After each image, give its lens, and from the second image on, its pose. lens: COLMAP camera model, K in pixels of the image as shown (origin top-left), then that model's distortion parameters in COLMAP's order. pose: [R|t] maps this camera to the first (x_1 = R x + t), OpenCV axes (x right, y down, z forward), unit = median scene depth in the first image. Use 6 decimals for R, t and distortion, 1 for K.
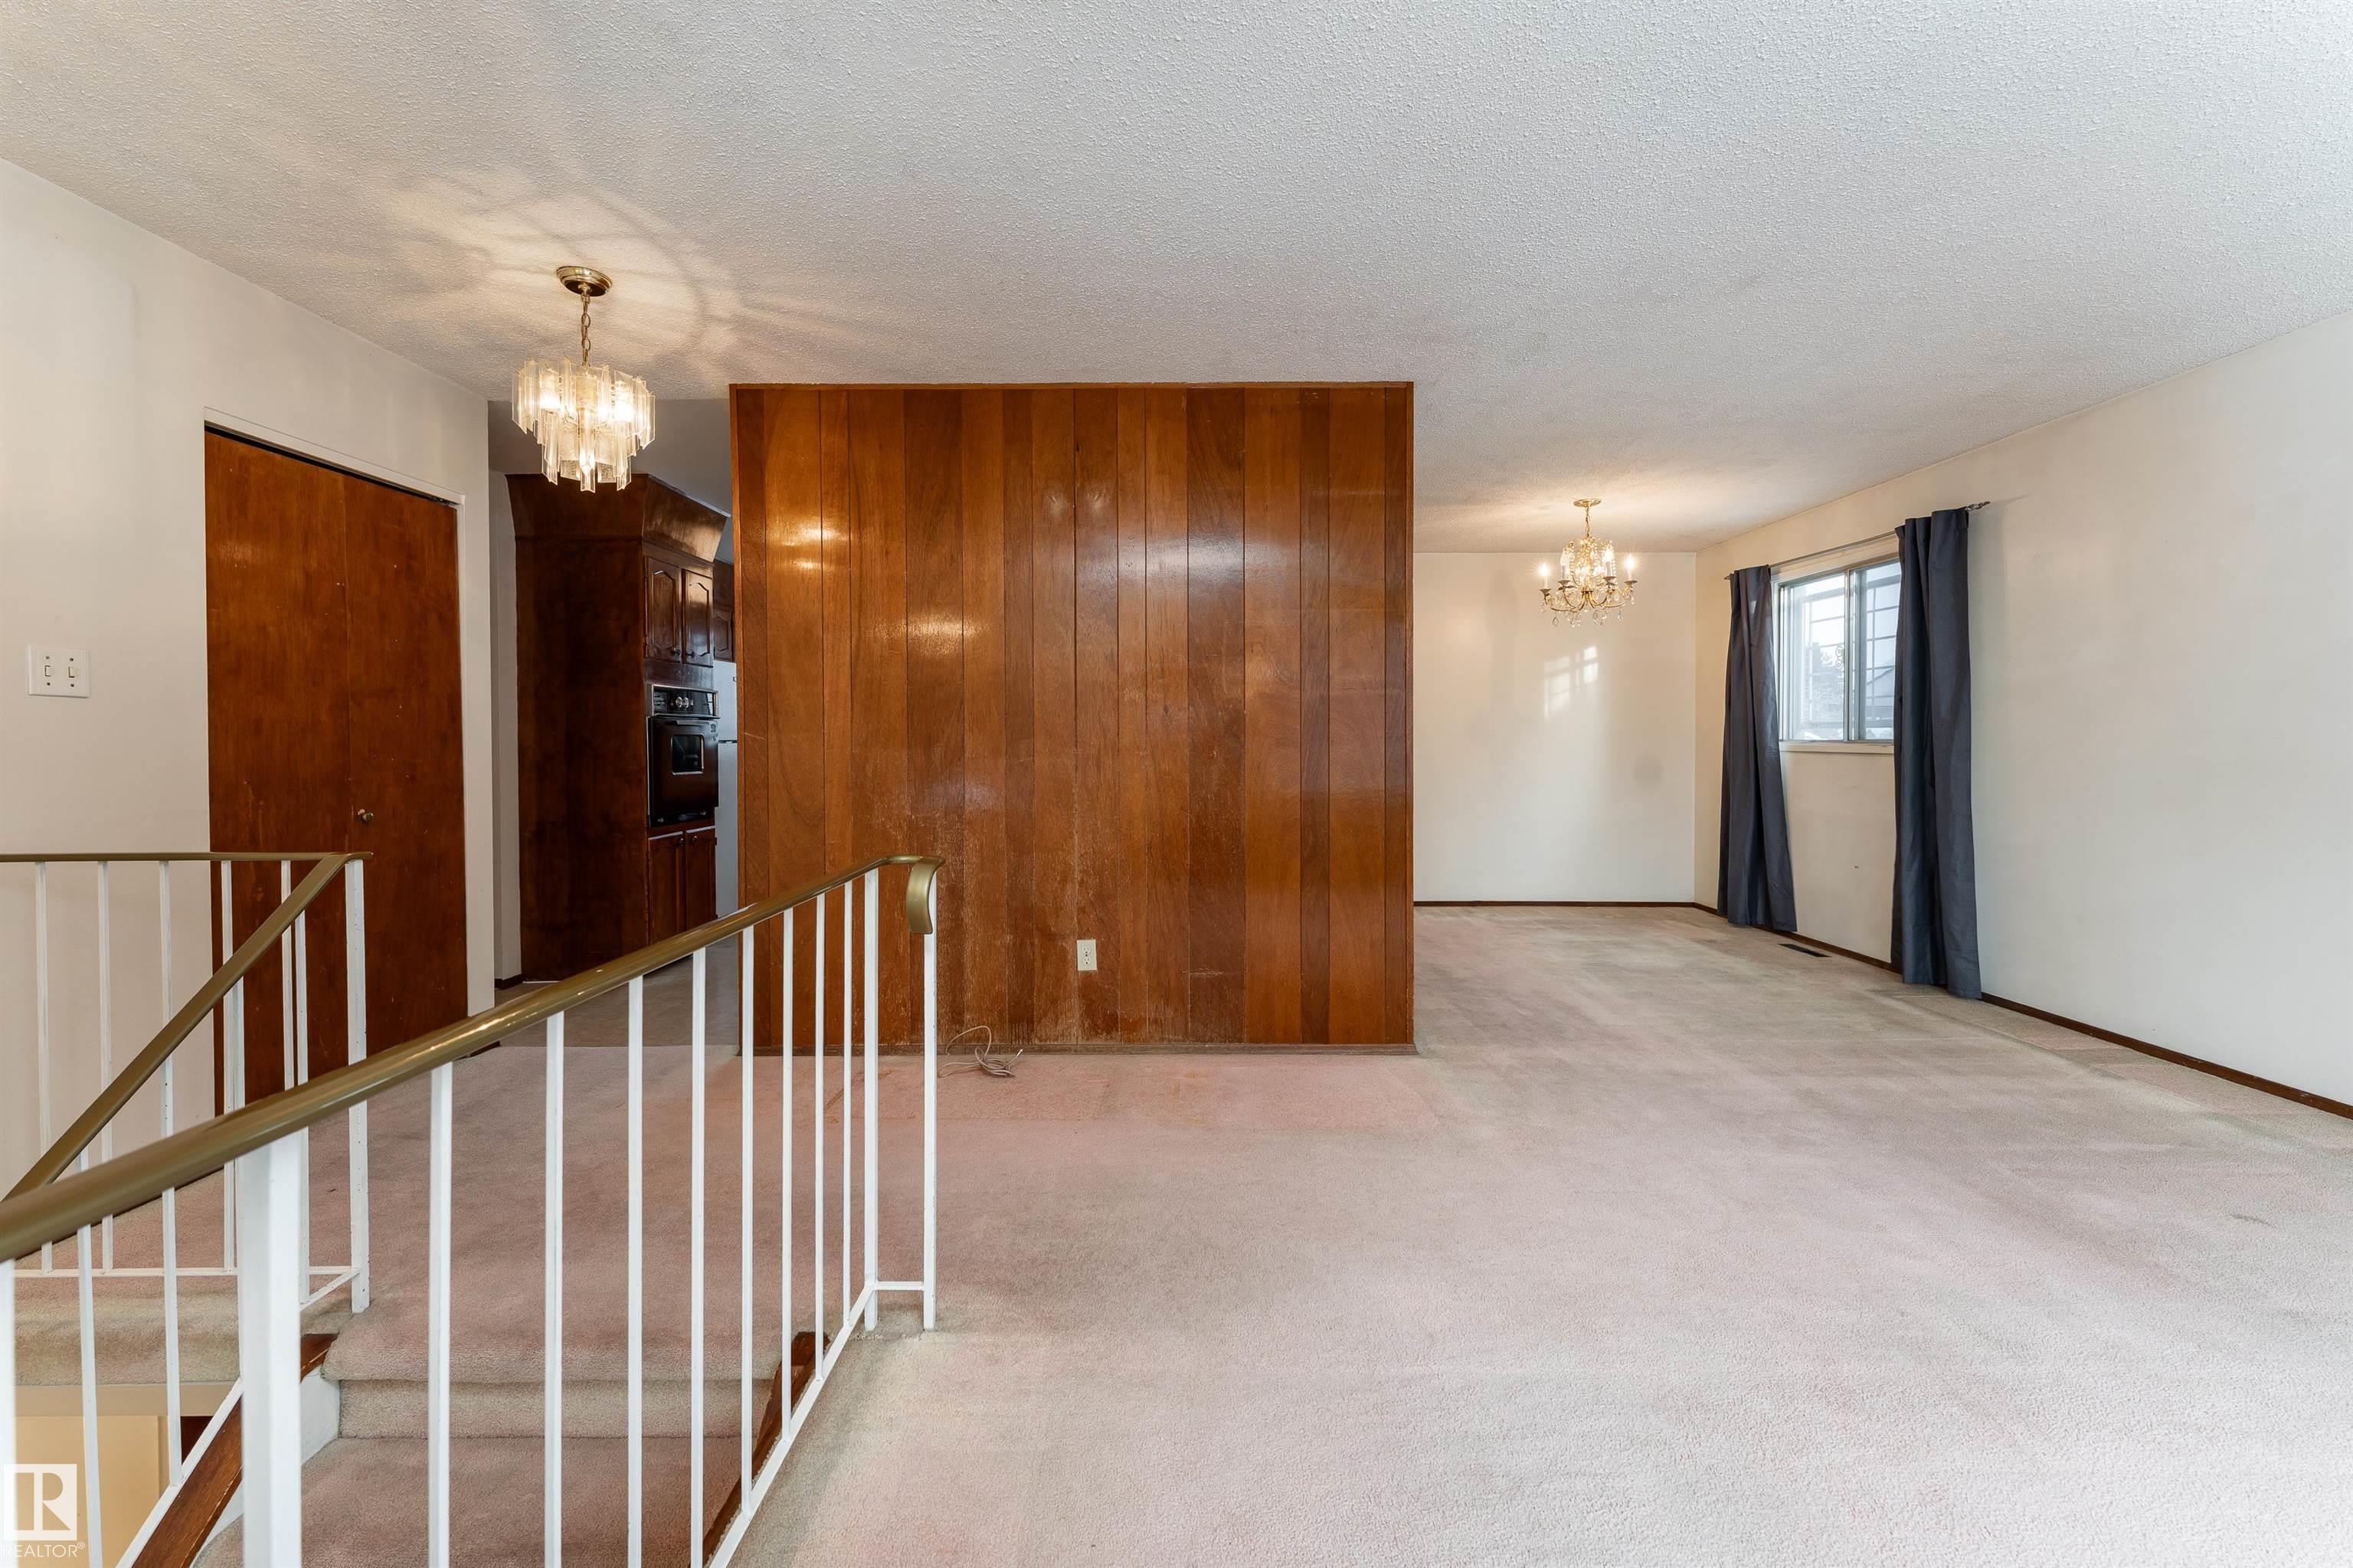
lens RADIAL K [[950.5, 0, 1165.8], [0, 950.5, 754.0], [0, 0, 1]] dist [0.001617, 0.000120]
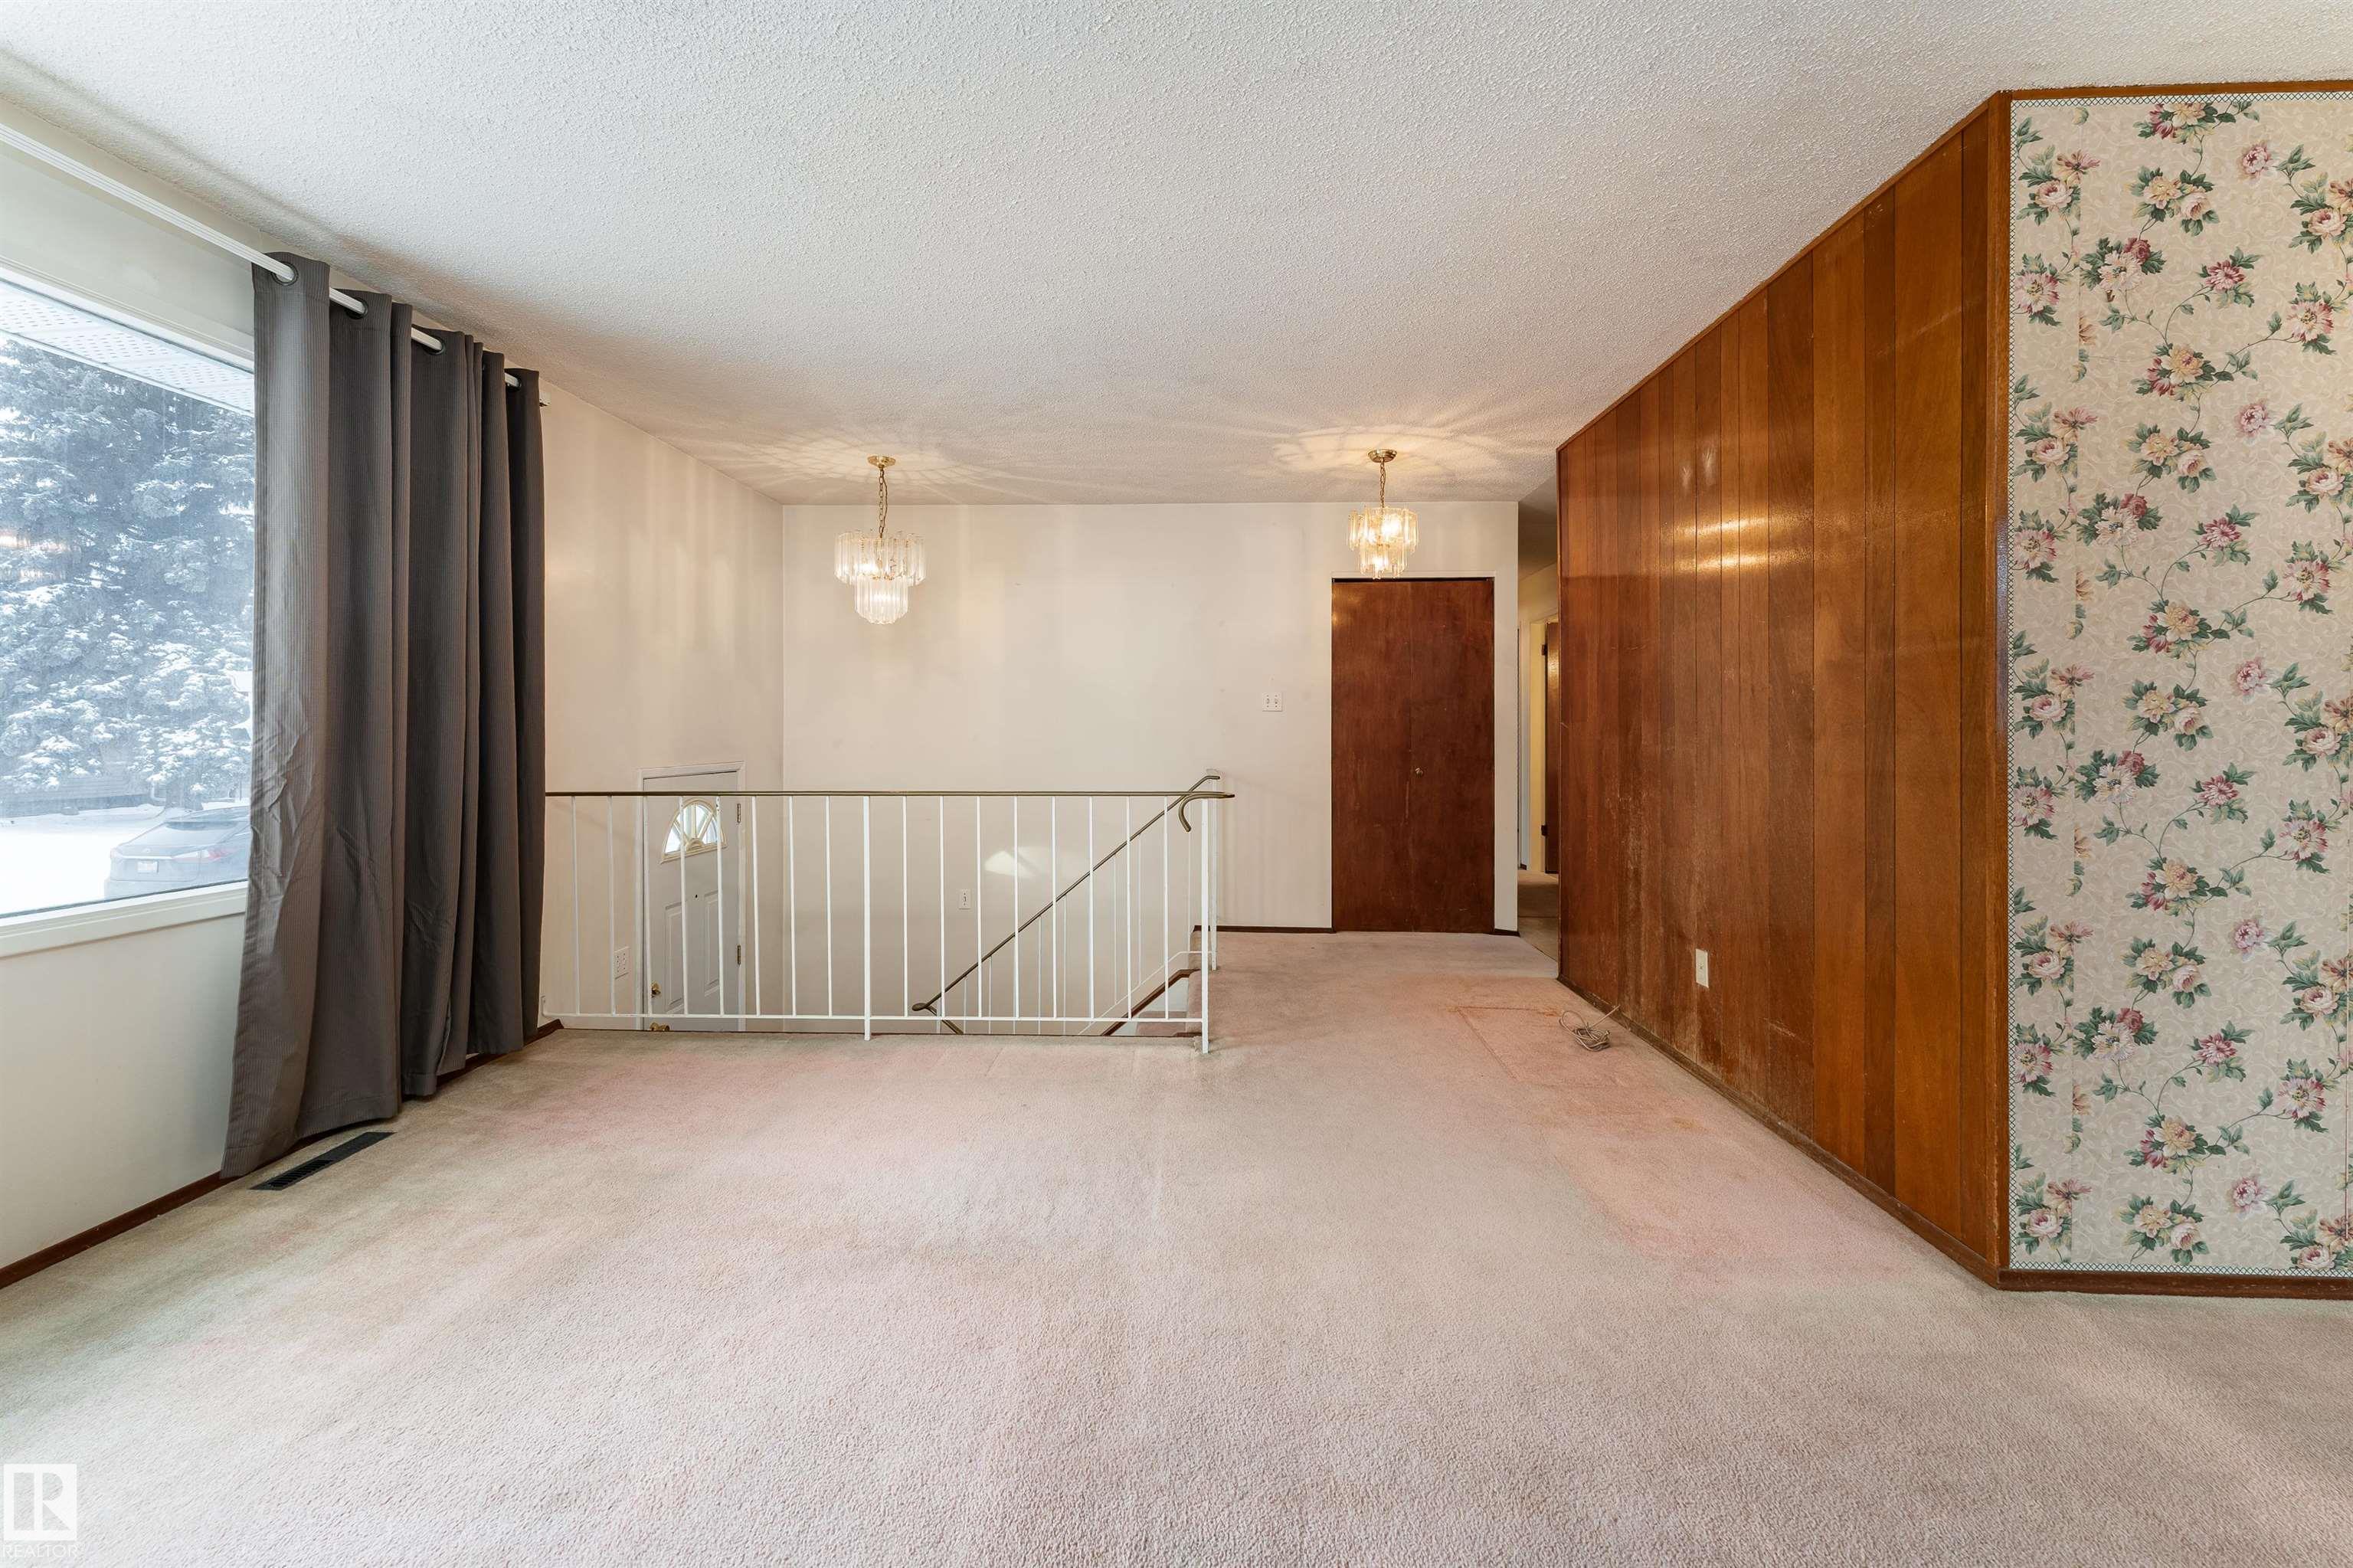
lens RADIAL K [[956.6, 0, 1173.3], [0, 956.6, 738.8], [0, 0, 1]] dist [0.001317, 0.000057]
pose [[-0.031139, 0.008509, -0.999479, 0.721683], [-0.014222, 0.999859, 0.008955, -0.004410], [0.999414, 0.014494, -0.031013, 0.456295]]
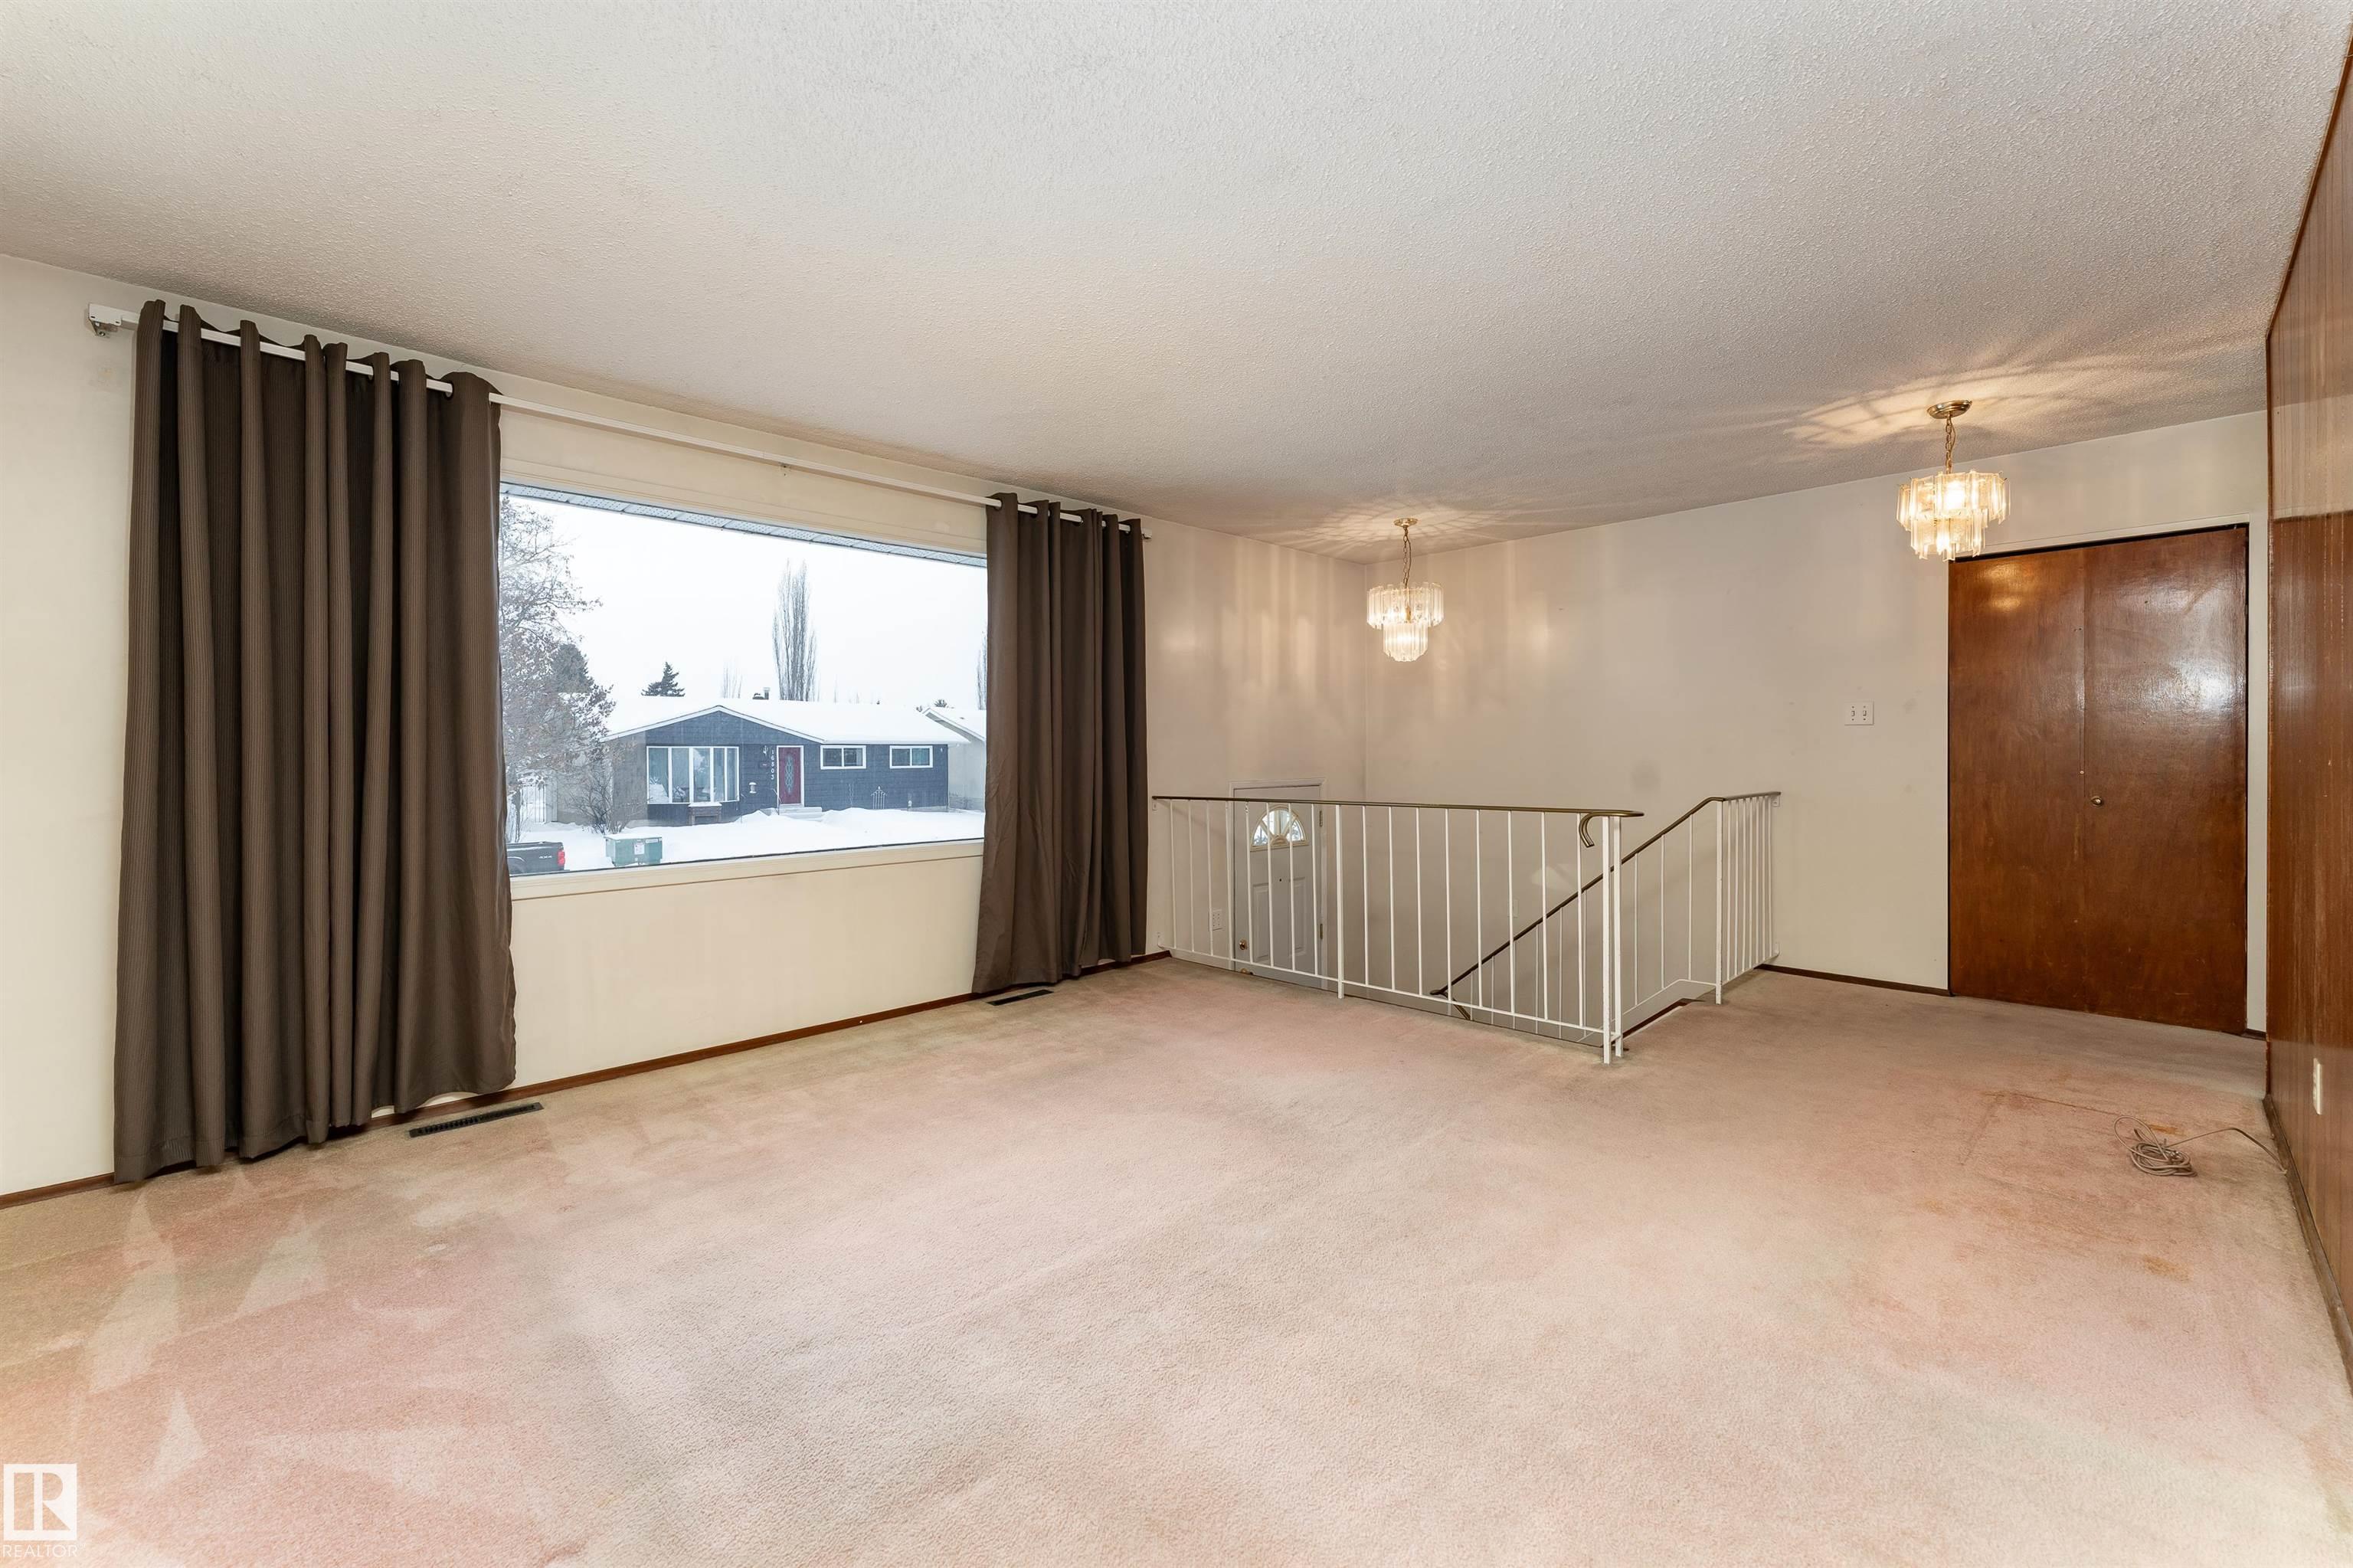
lens RADIAL K [[950.5, 0, 1165.8], [0, 950.5, 754.0], [0, 0, 1]] dist [0.001617, 0.000120]
pose [[-0.711658, 0.005066, -0.702508, 0.765268], [-0.001364, 0.999962, 0.008593, -0.006657], [0.702525, 0.007073, -0.711624, 0.784136]]
